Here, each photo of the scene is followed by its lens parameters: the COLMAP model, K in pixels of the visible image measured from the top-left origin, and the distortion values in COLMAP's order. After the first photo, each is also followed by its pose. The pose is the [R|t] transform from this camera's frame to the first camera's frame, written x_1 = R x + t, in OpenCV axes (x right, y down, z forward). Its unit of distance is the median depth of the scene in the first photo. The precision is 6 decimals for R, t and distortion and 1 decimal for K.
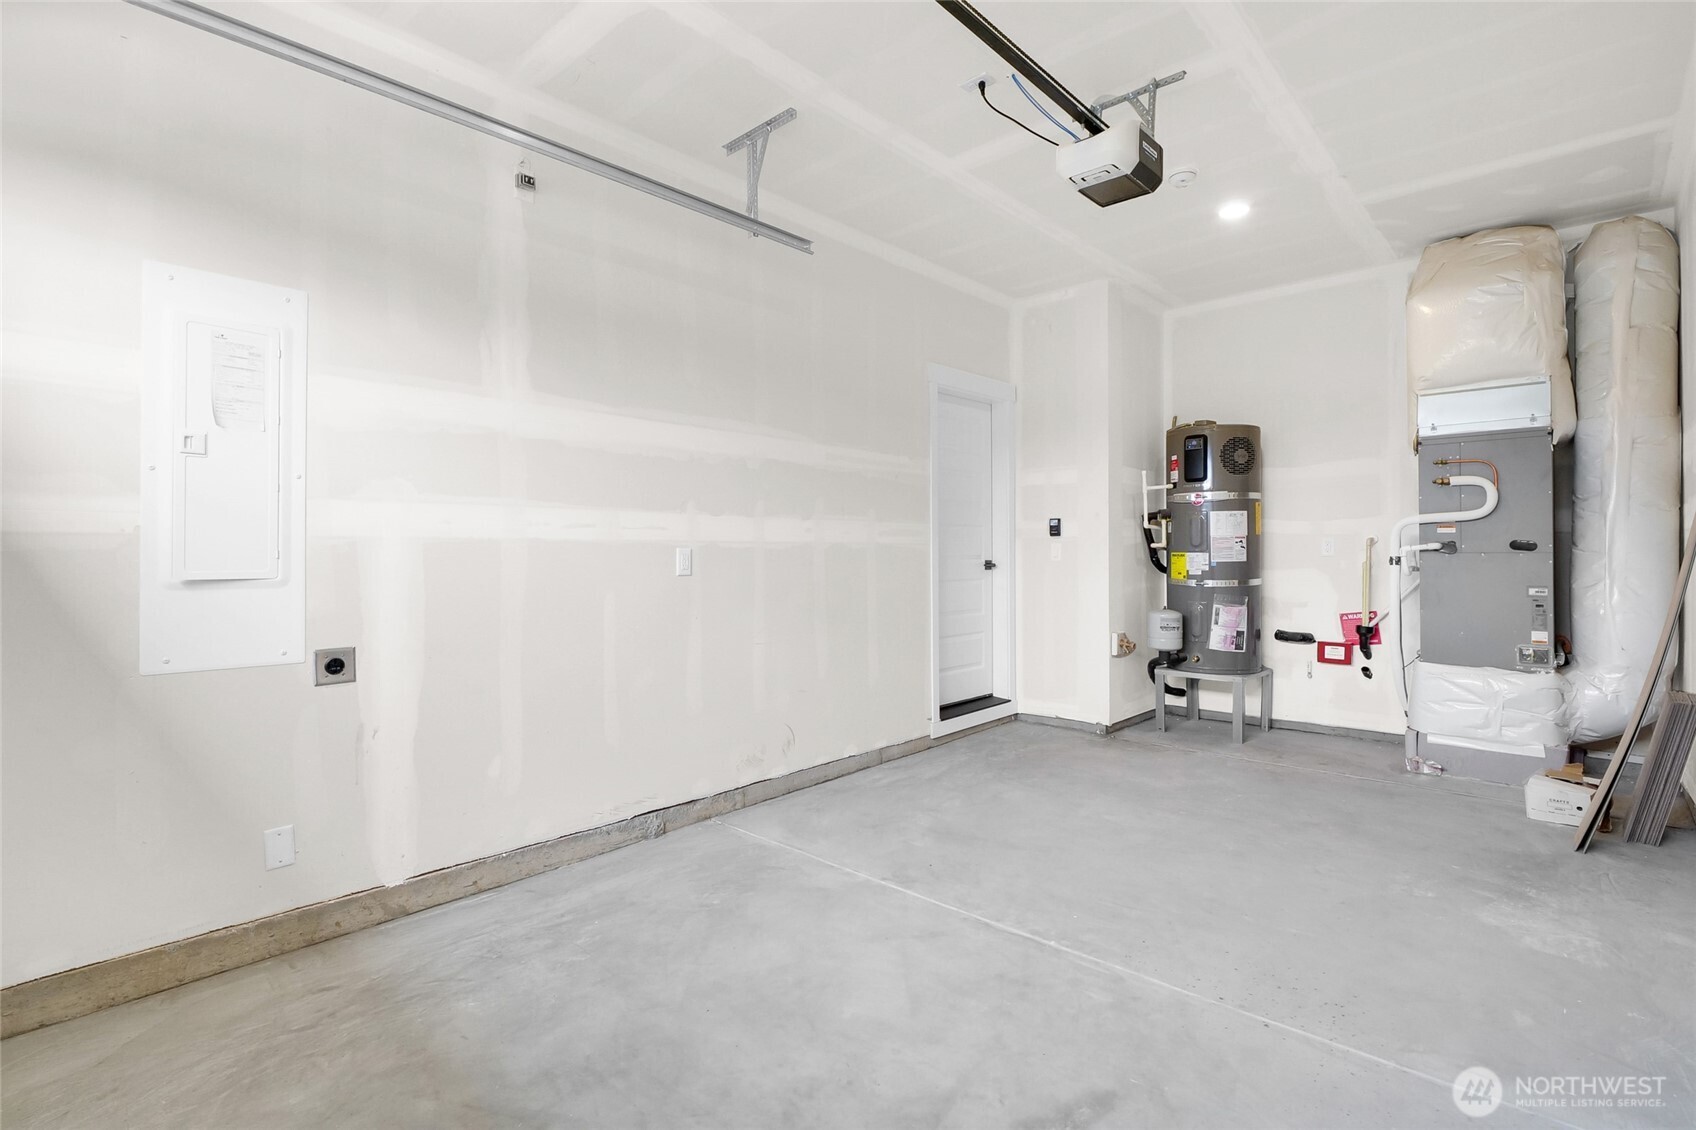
lens RADIAL K [[792.0, 0, 844.5], [0, 792.0, 550.1], [0, 0, 1]] dist [-0.013696, -0.000630]
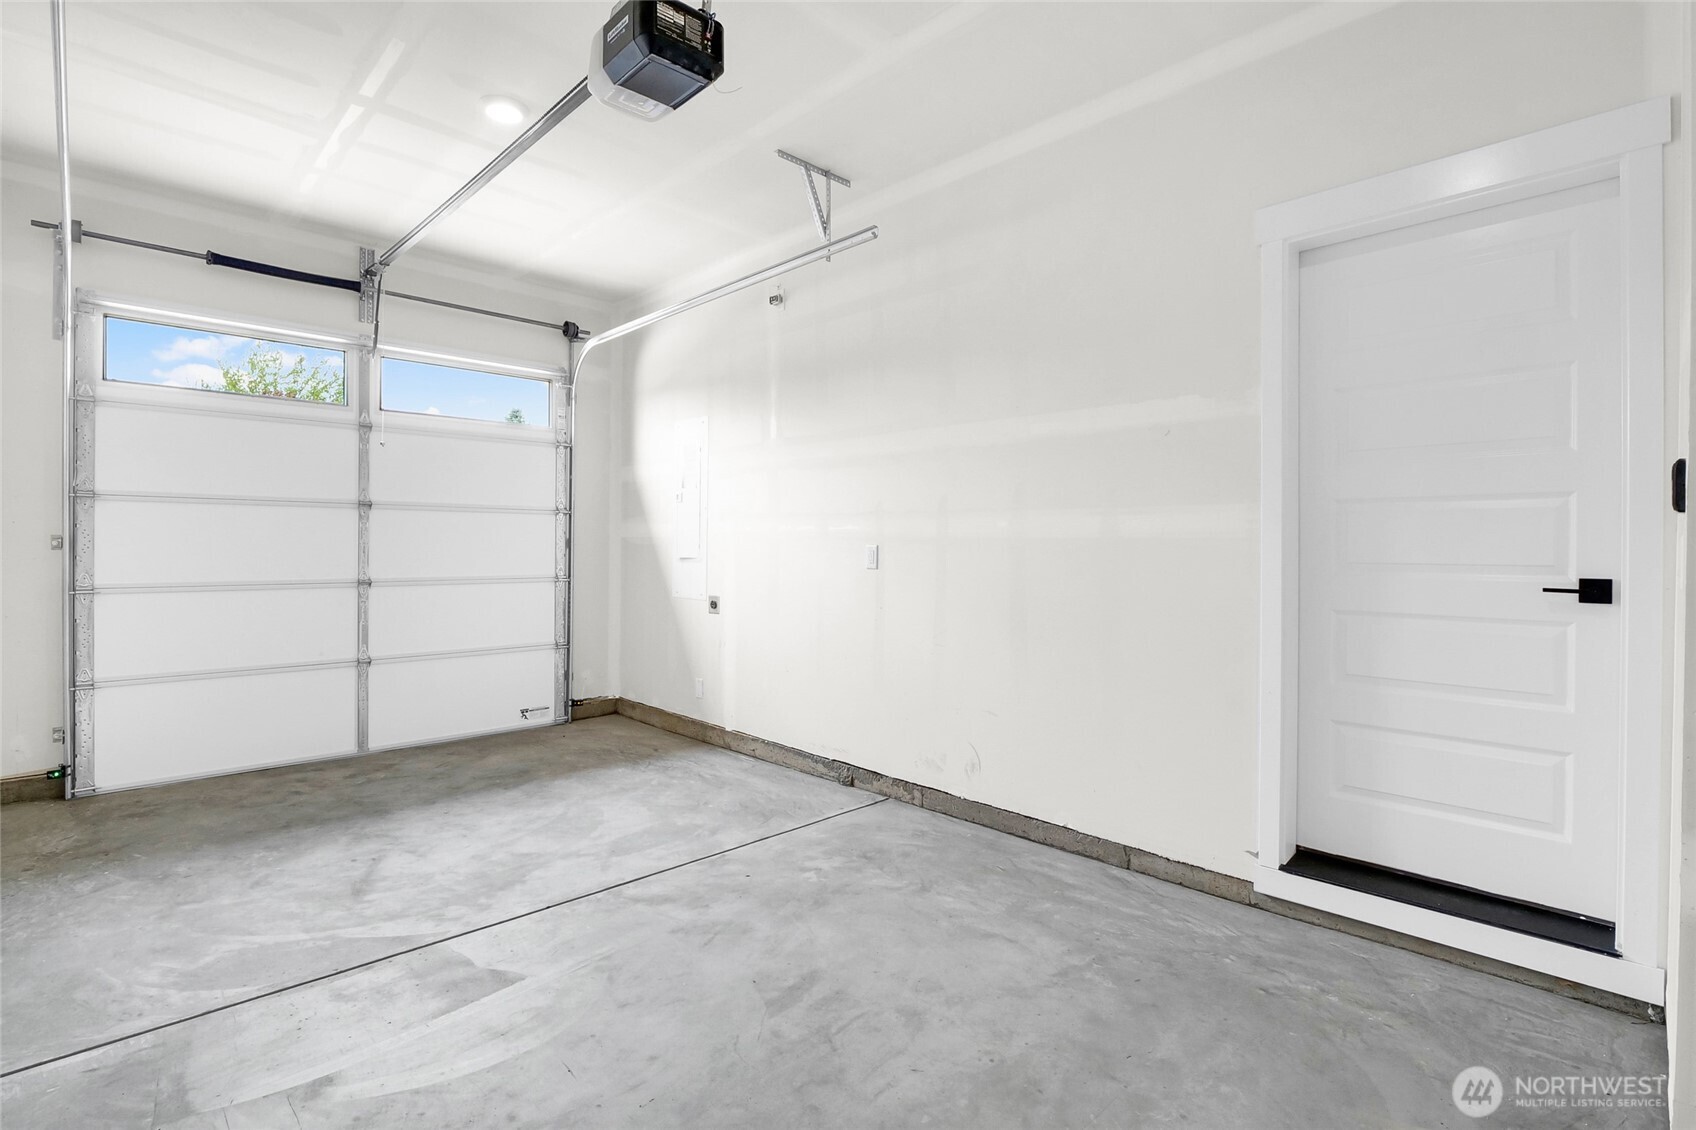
lens RADIAL K [[792.0, 0, 844.5], [0, 792.0, 550.1], [0, 0, 1]] dist [-0.013696, -0.000630]
pose [[-0.049328, 0.006737, -0.998760, 1.095356], [-0.005821, 0.999958, 0.007032, -0.002408], [0.998766, 0.006161, -0.049286, 1.207681]]
